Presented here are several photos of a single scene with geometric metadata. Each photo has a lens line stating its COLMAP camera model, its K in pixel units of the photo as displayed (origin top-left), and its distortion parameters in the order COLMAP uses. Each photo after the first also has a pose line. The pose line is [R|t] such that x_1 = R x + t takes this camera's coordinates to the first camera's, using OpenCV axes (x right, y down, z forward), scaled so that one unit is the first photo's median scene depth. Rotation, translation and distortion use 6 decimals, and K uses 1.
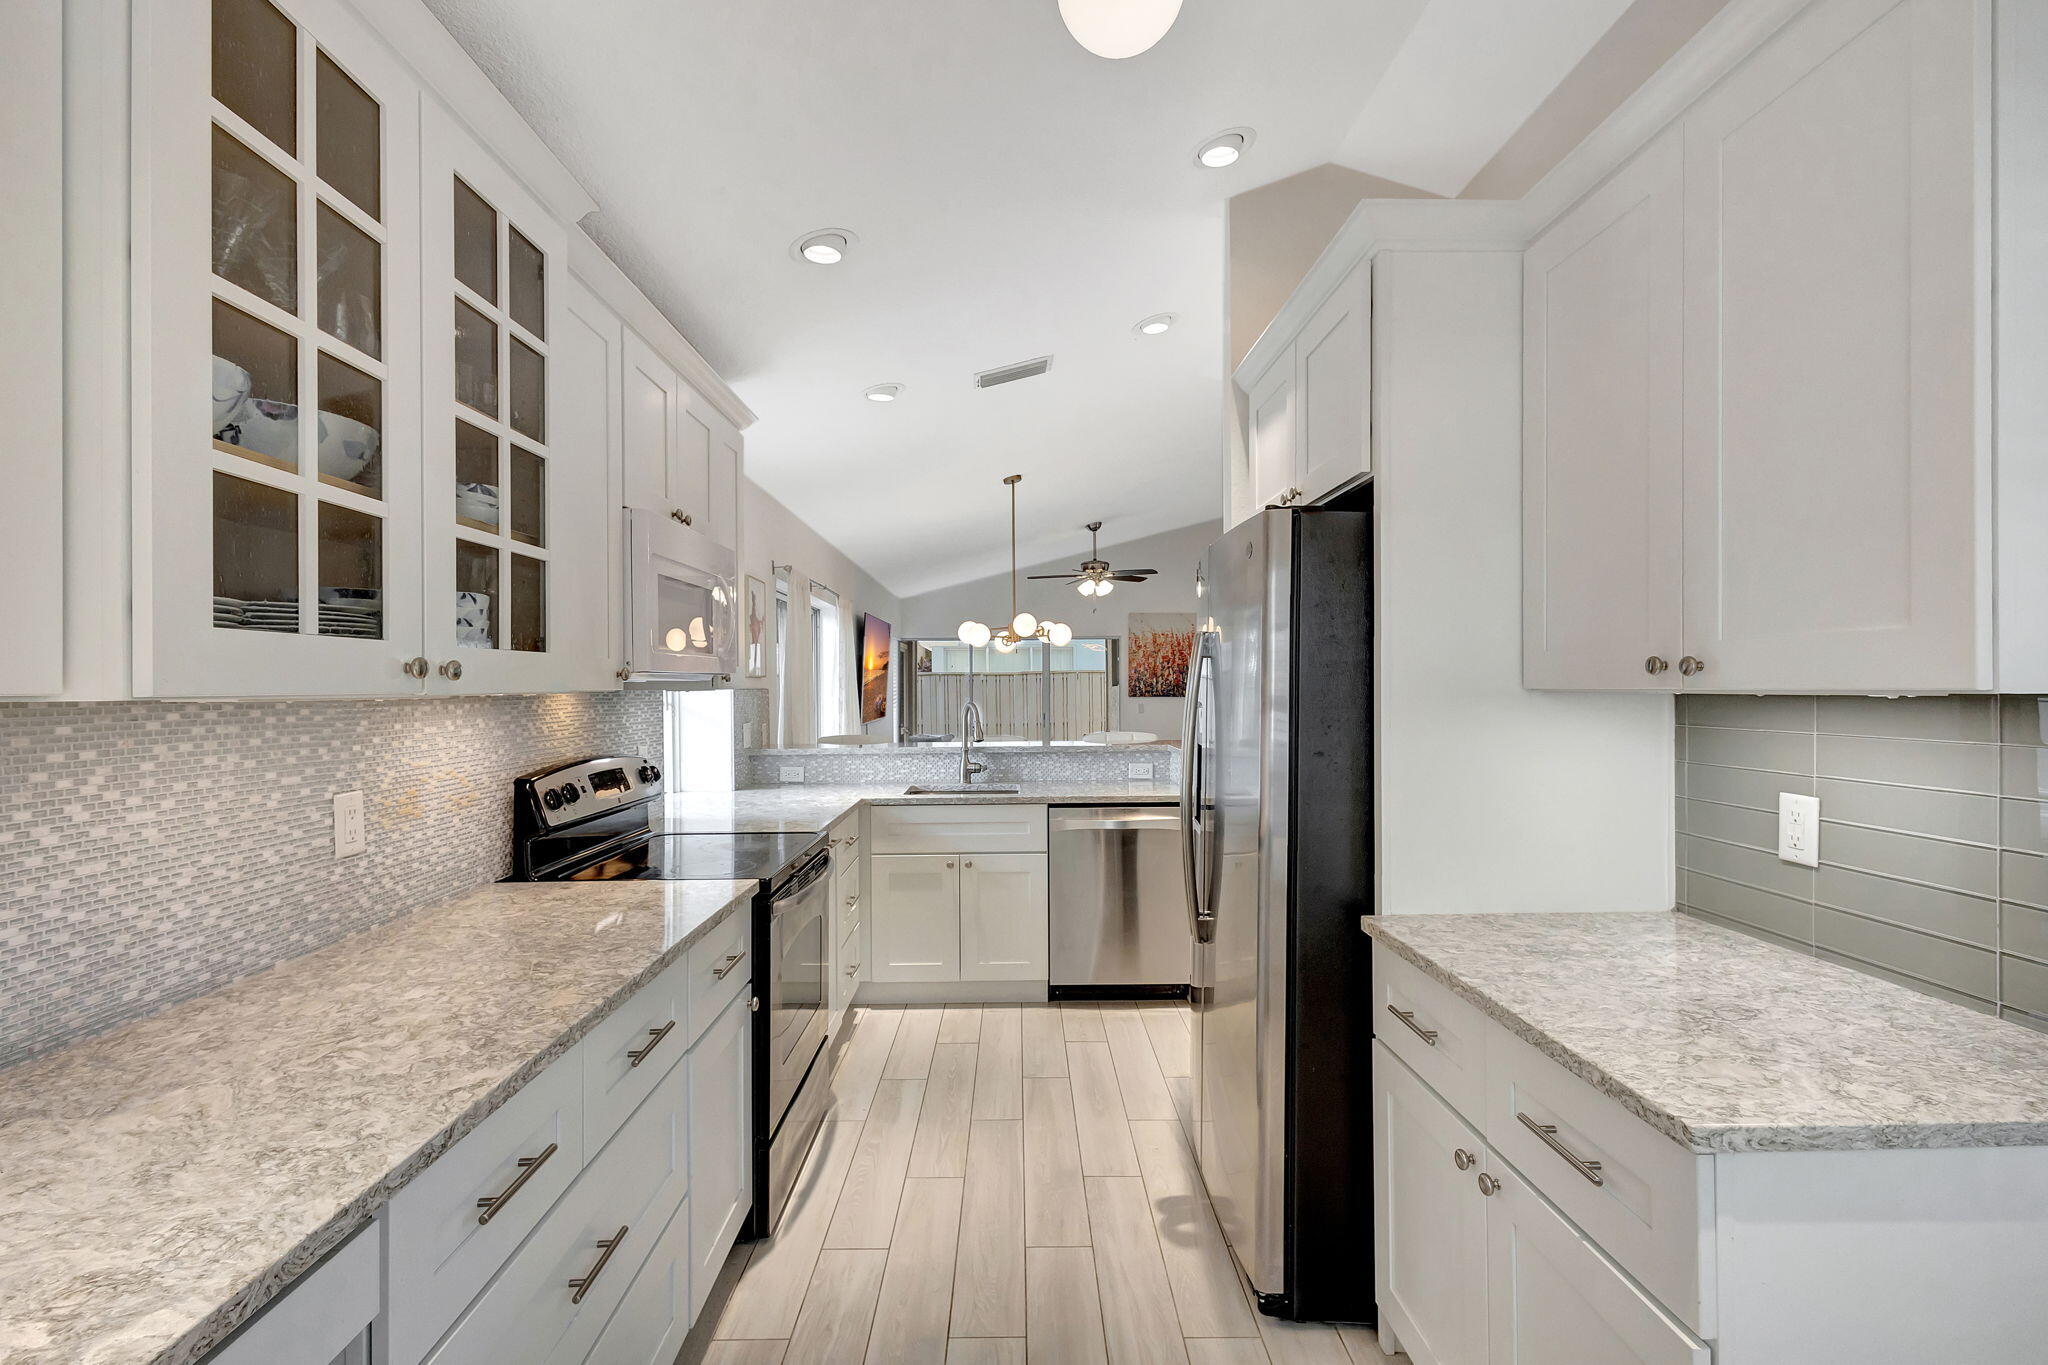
lens RADIAL K [[955.4, 0, 1021.1], [0, 955.4, 684.8], [0, 0, 1]] dist [0.003473, 0.000095]
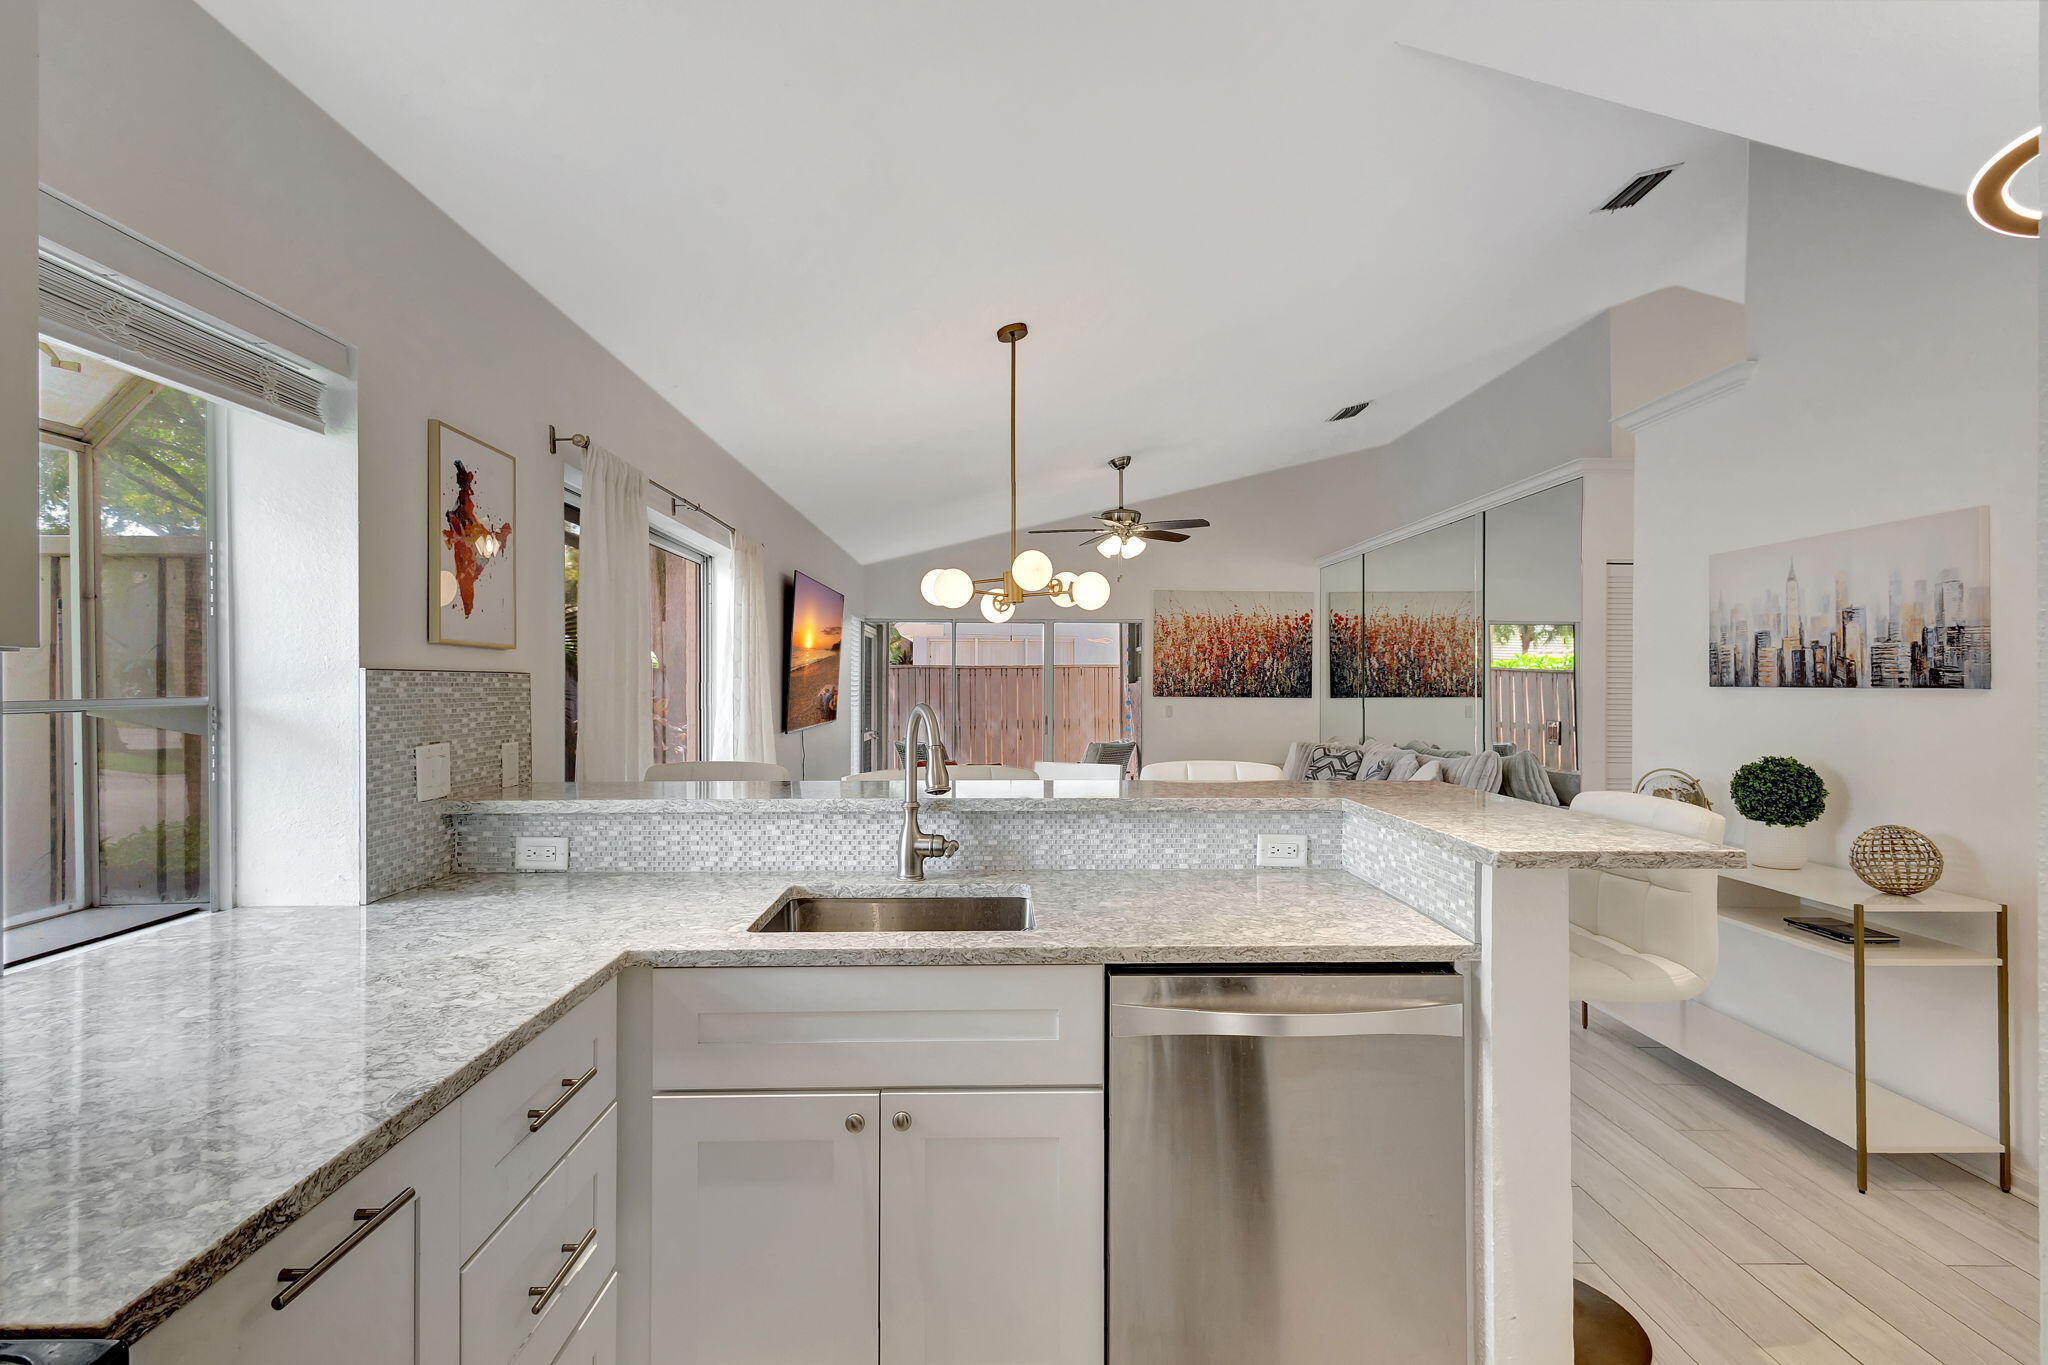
lens RADIAL K [[955.4, 0, 1021.1], [0, 955.4, 684.8], [0, 0, 1]] dist [0.003473, 0.000095]
pose [[0.999910, 0.009125, 0.009856, -0.006205], [-0.009131, 0.999958, 0.000595, 0.005115], [-0.009851, -0.000685, 0.999951, 0.315248]]
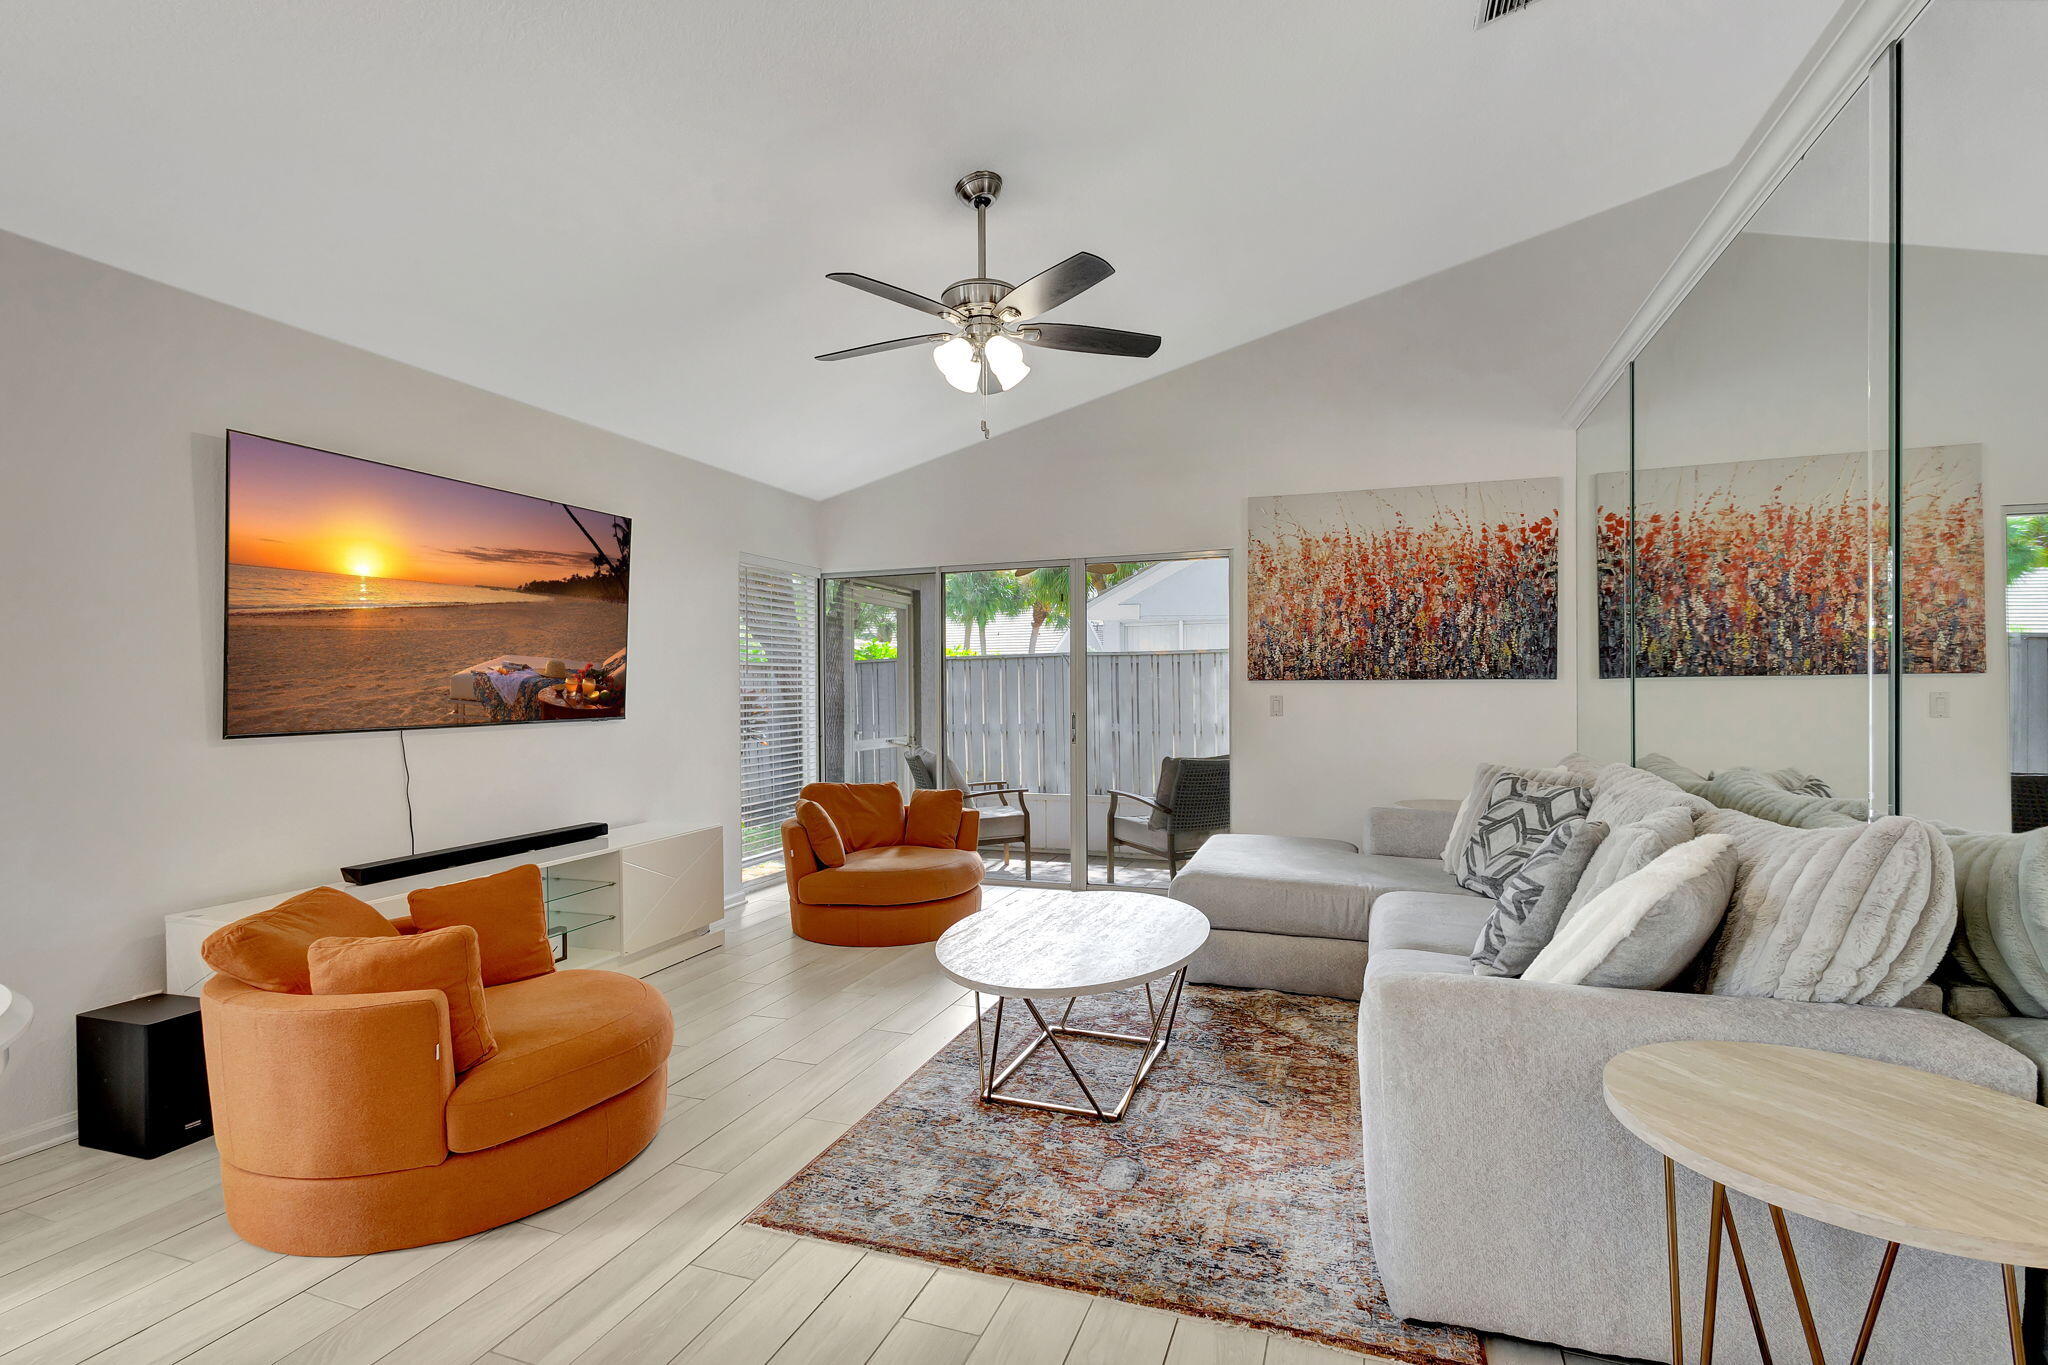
lens RADIAL K [[955.4, 0, 1021.1], [0, 955.4, 684.8], [0, 0, 1]] dist [0.003473, 0.000095]
pose [[0.933299, -0.001427, -0.359098, 0.257877], [-0.001670, 0.999964, -0.008316, 0.027453], [0.359097, 0.008361, 0.933263, 0.784871]]
